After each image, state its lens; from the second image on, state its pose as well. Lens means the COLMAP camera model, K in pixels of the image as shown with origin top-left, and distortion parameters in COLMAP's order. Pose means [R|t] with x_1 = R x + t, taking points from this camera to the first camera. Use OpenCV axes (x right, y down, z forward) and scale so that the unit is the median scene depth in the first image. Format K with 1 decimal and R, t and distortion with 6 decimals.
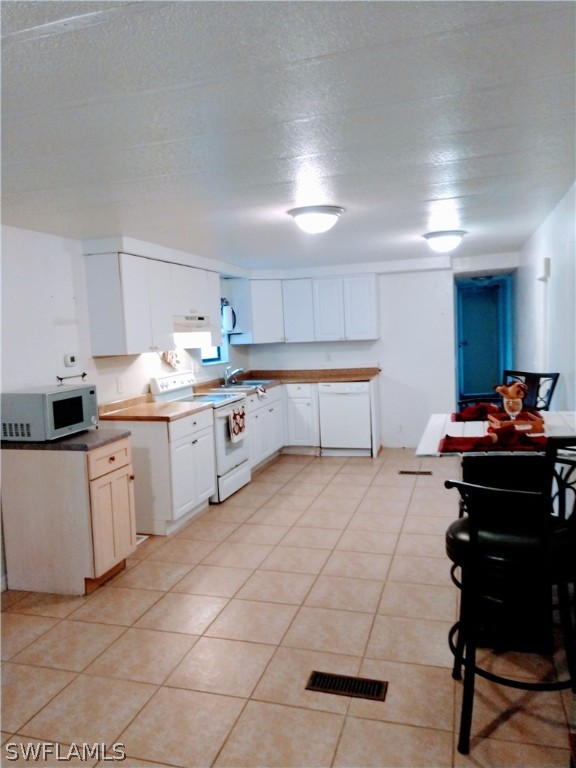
lens RADIAL K [[582.1, 0, 288.3], [0, 582.1, 385.2], [0, 0, 1]] dist [0.017500, 0.015177]
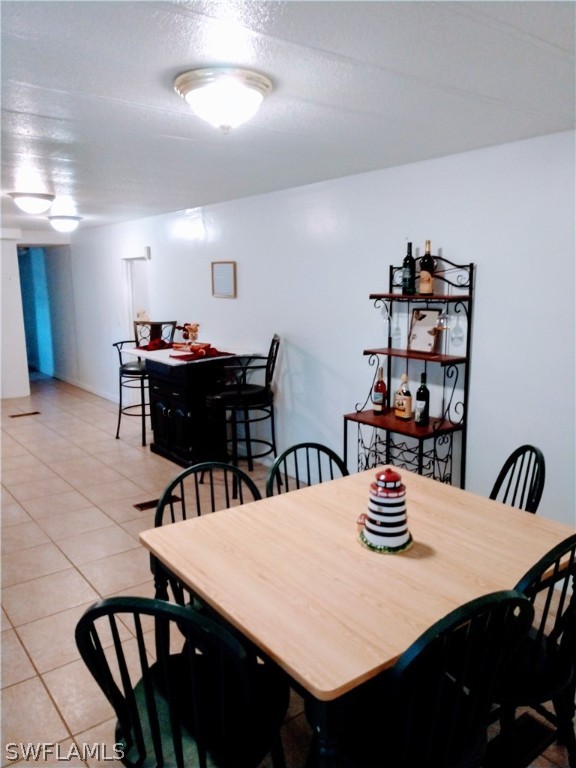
lens RADIAL K [[582.1, 0, 290.2], [0, 582.1, 386.6], [0, 0, 1]] dist [0.017500, 0.015177]
pose [[0.593780, -0.114559, 0.796430, -0.547553], [0.064066, 0.993401, 0.095127, 0.022066], [-0.802073, -0.005460, 0.597201, -0.183325]]
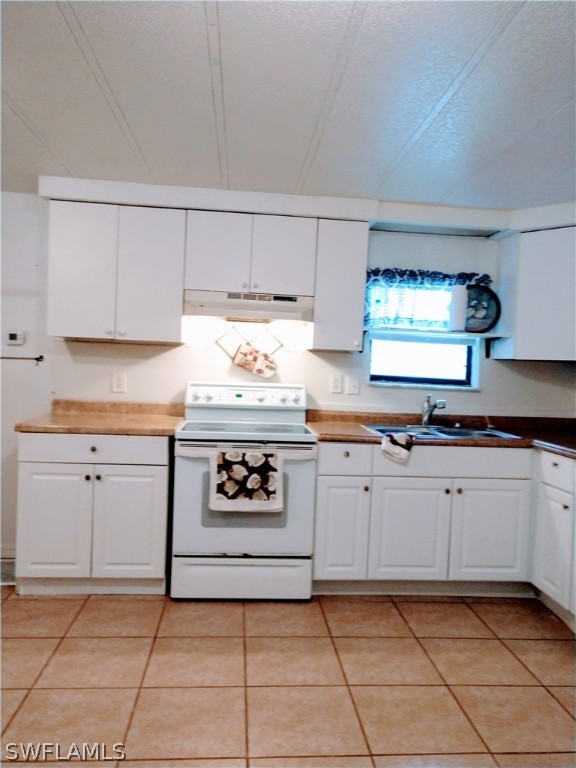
lens RADIAL K [[582.1, 0, 291.2], [0, 582.1, 384.6], [0, 0, 1]] dist [0.017500, 0.015177]
pose [[0.368120, 0.095246, -0.924887, 0.542504], [-0.146405, 0.988268, 0.043502, -0.069041], [0.918179, 0.119394, 0.377745, 1.018288]]
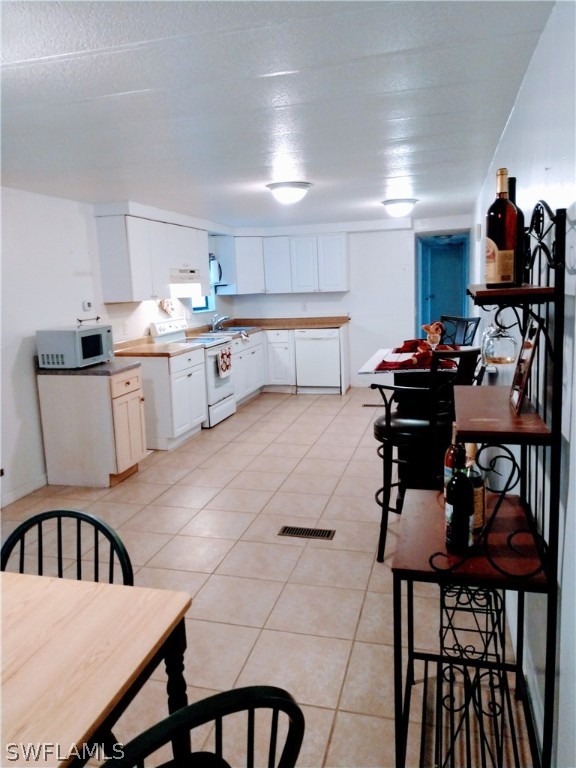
lens RADIAL K [[582.1, 0, 288.2], [0, 582.1, 379.9], [0, 0, 1]] dist [0.017500, 0.015177]
pose [[0.999514, 0.001960, 0.031113, 0.005377], [-0.004122, 0.997569, 0.069562, 0.023928], [-0.030901, -0.069656, 0.997092, -0.221509]]
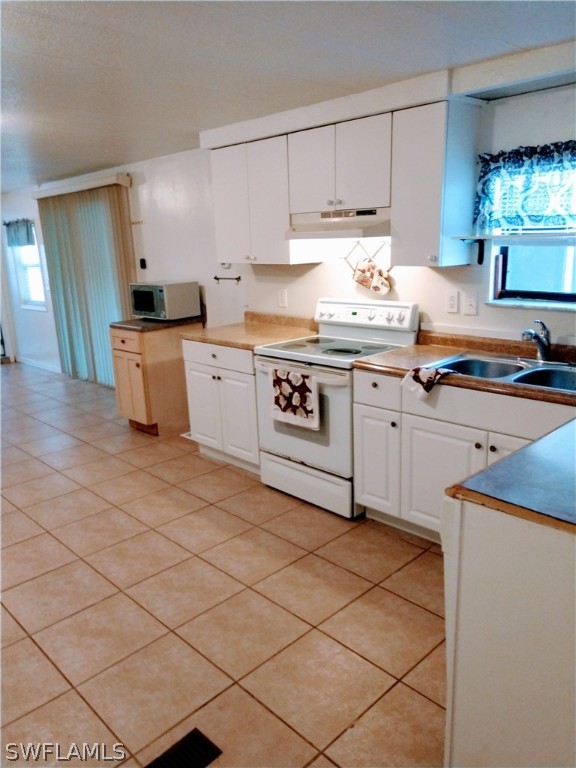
lens RADIAL K [[582.1, 0, 286.6], [0, 582.1, 384.2], [0, 0, 1]] dist [0.017500, 0.015177]
pose [[-0.480547, 0.269306, -0.834595, 0.521236], [-0.030673, 0.945937, 0.322896, -0.176821], [0.876432, 0.180766, -0.446307, 1.568927]]
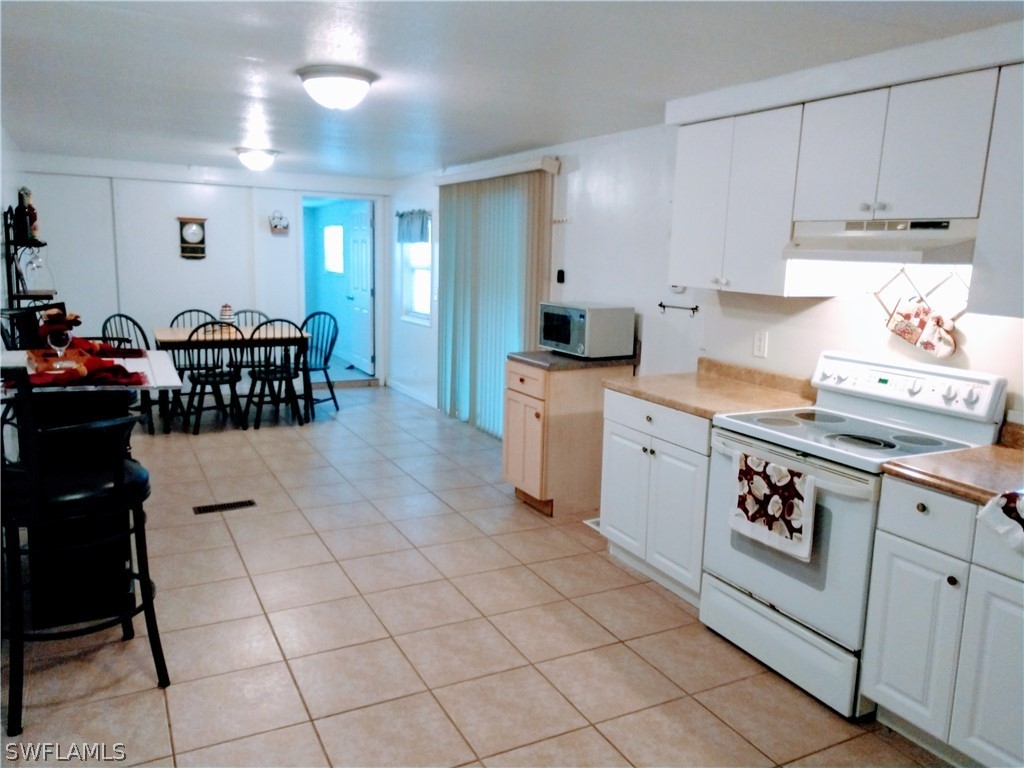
lens RADIAL K [[776.1, 0, 507.7], [0, 776.1, 380.4], [0, 0, 1]] dist [0.017500, 0.015177]
pose [[-0.716765, 0.138774, -0.683367, 0.474196], [-0.067943, 0.961435, 0.266506, -0.171267], [0.693997, 0.237452, -0.679694, 1.506144]]
